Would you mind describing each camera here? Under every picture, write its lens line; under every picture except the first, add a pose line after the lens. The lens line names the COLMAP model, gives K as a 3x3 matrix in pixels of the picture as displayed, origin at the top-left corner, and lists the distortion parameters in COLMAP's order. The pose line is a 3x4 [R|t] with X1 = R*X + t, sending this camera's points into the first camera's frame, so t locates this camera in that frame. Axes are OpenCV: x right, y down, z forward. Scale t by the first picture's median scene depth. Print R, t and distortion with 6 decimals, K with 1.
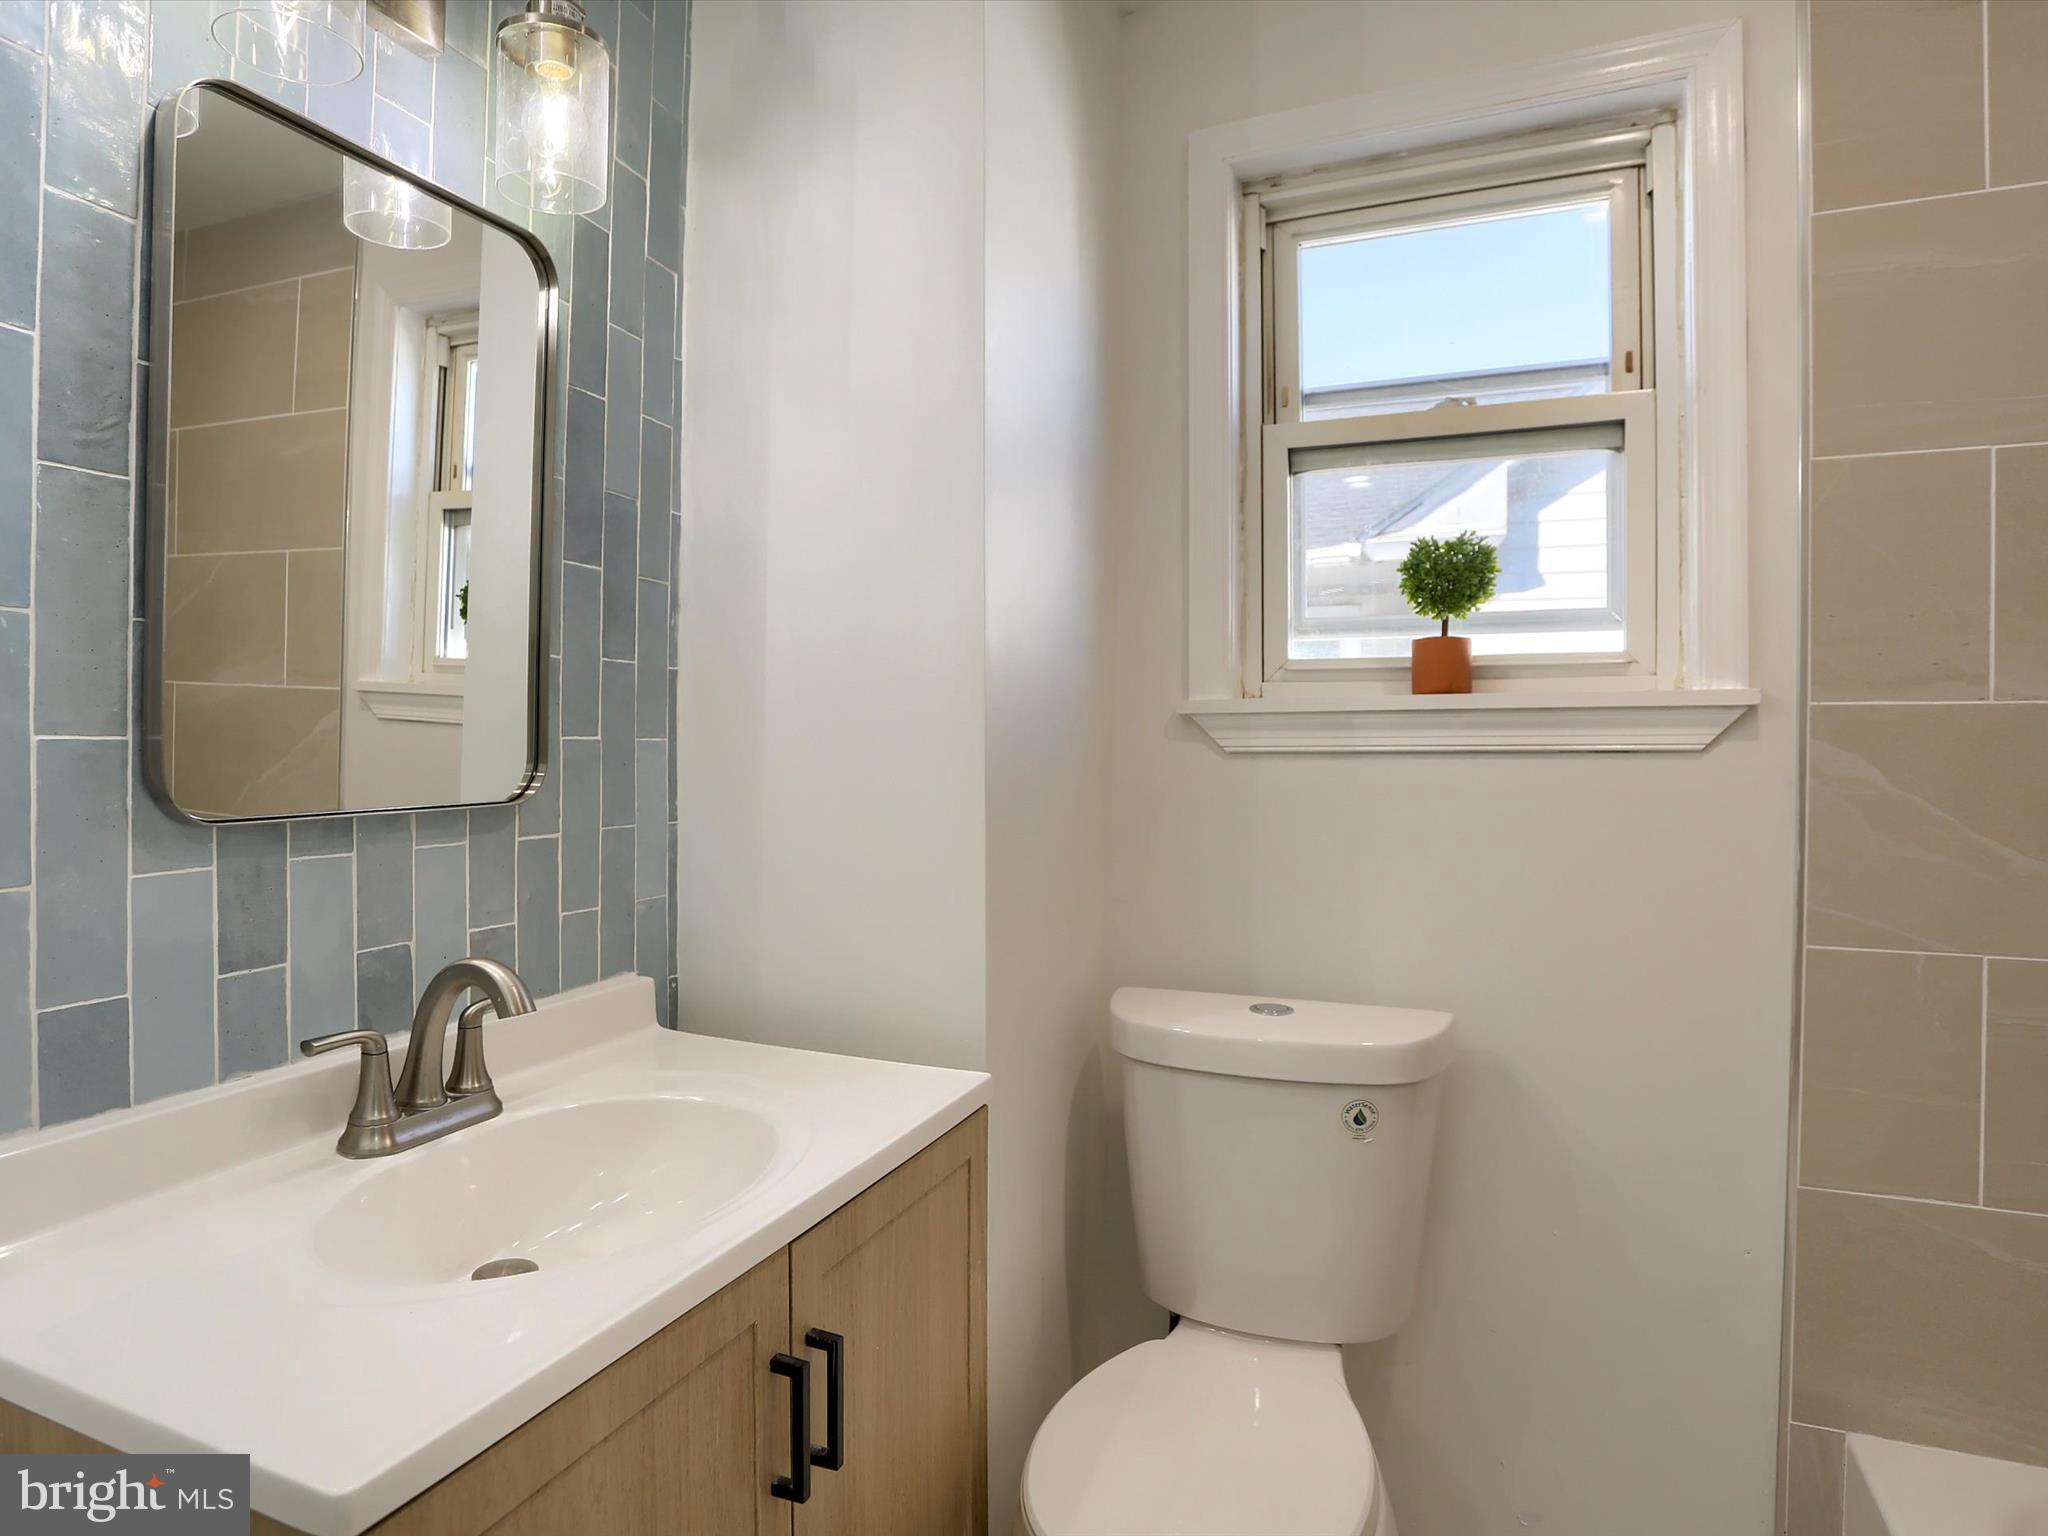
lens RADIAL K [[1227.1, 0, 1022.1], [0, 1227.1, 735.7], [0, 0, 1]] dist [-0.091225, 0.045819]
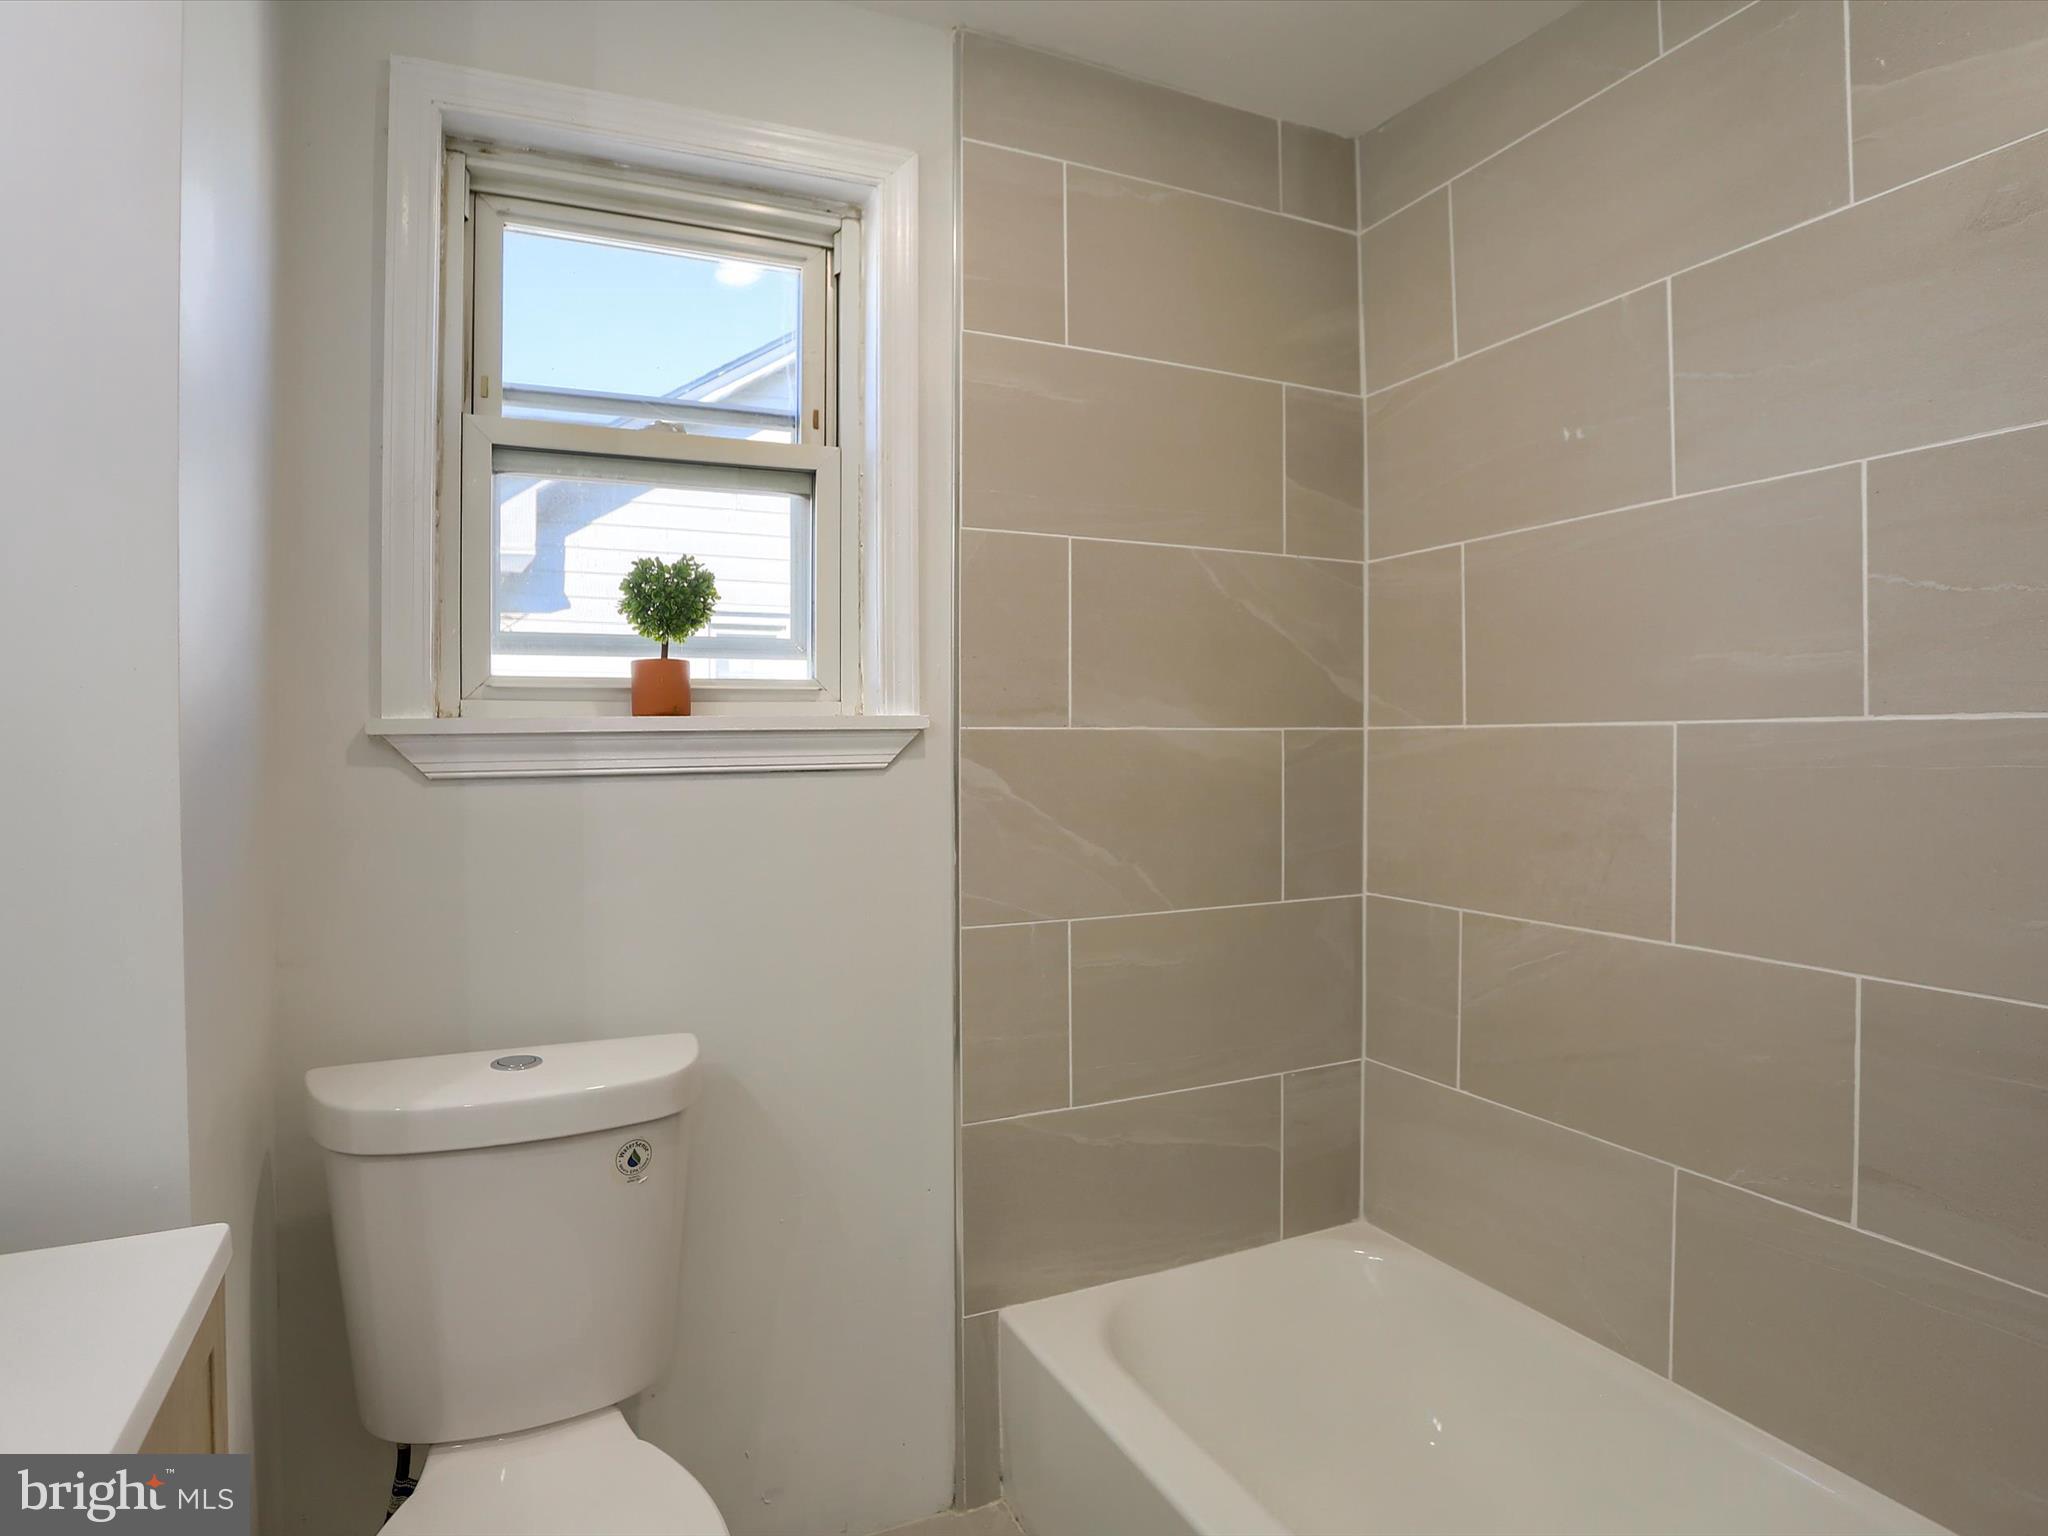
lens RADIAL K [[1166.6, 0, 1021.4], [0, 1166.6, 738.8], [0, 0, 1]] dist [-0.082869, 0.043427]
pose [[0.658273, 0.000369, 0.752780, -0.178312], [0.006655, 0.999958, -0.006309, -0.007454], [-0.752750, 0.009163, 0.658242, 0.149419]]
